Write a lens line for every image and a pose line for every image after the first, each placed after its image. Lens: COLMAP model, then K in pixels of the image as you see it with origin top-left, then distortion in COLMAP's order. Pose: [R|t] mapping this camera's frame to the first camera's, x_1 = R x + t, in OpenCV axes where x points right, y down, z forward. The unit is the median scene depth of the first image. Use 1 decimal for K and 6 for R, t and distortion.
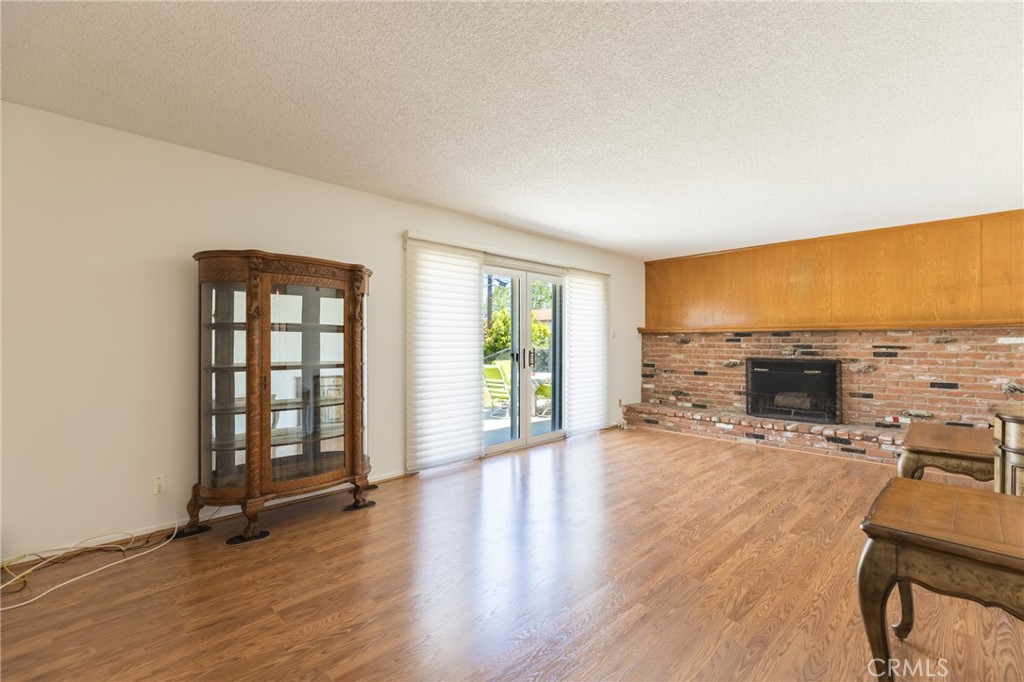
lens RADIAL K [[462.3, 0, 506.5], [0, 462.3, 343.4], [0, 0, 1]] dist [0.003130, 0.000316]
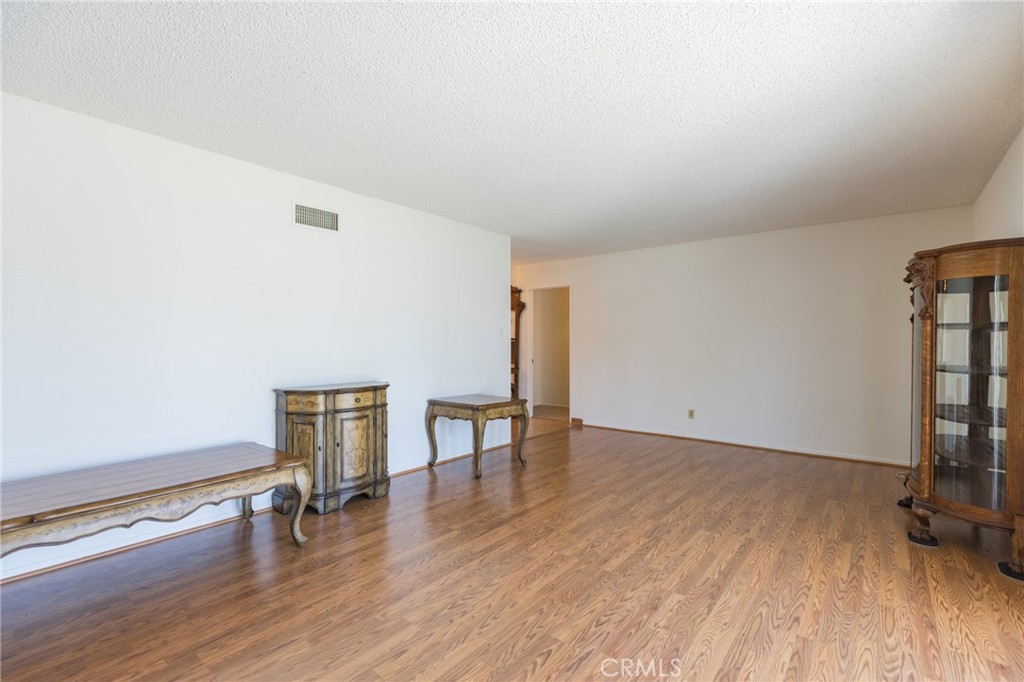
lens RADIAL K [[462.3, 0, 516.1], [0, 462.3, 344.8], [0, 0, 1]] dist [0.003130, 0.000316]
pose [[-0.992474, -0.002596, -0.122427, 0.414012], [-0.002140, 0.999990, -0.003859, 0.004978], [0.122436, -0.003568, -0.992470, 1.395165]]
